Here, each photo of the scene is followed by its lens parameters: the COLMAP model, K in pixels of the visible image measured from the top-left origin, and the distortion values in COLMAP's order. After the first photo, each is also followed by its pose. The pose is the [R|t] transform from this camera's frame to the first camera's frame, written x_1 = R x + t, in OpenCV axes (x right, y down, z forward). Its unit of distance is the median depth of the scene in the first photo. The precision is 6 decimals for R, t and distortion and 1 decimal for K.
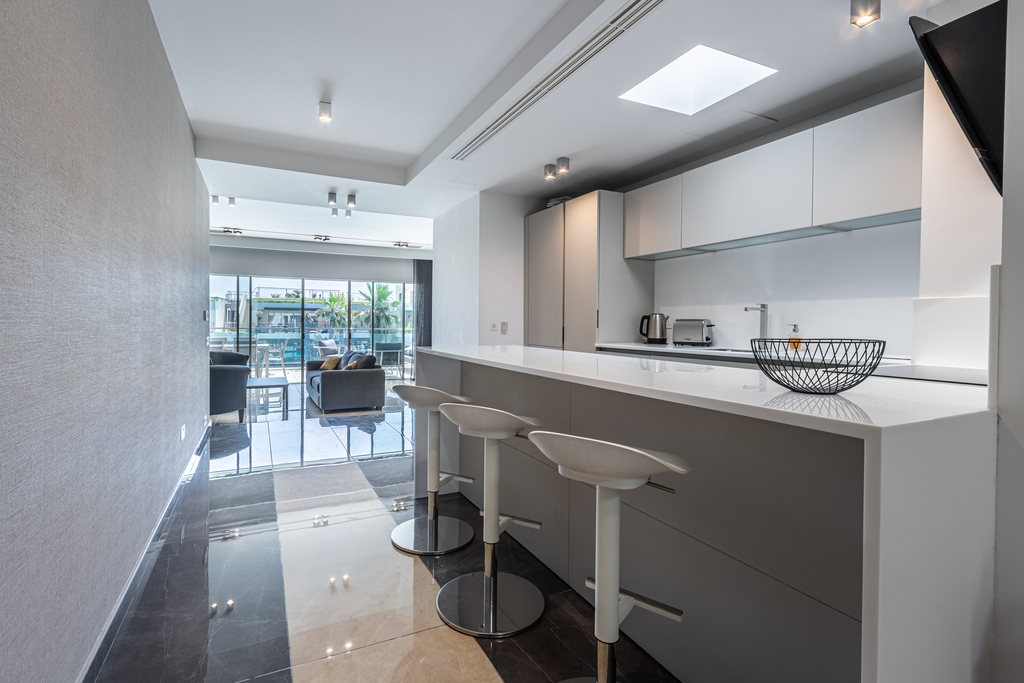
lens RADIAL K [[476.3, 0, 484.4], [0, 476.3, 326.7], [0, 0, 1]] dist [0.007479, -0.001859]
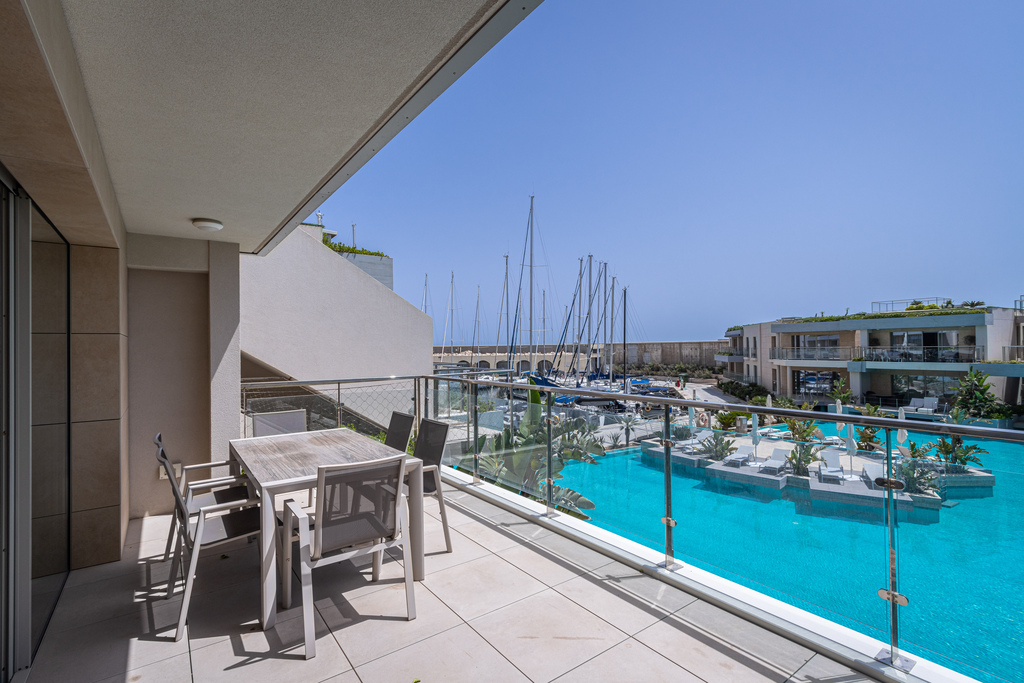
lens RADIAL K [[476.3, 0, 496.3], [0, 476.3, 336.3], [0, 0, 1]] dist [0.007479, -0.001859]
pose [[0.171340, -0.037348, -0.984504, -0.093786], [0.009502, 0.999297, -0.036256, -0.010931], [0.985166, -0.003142, 0.171575, 0.490259]]
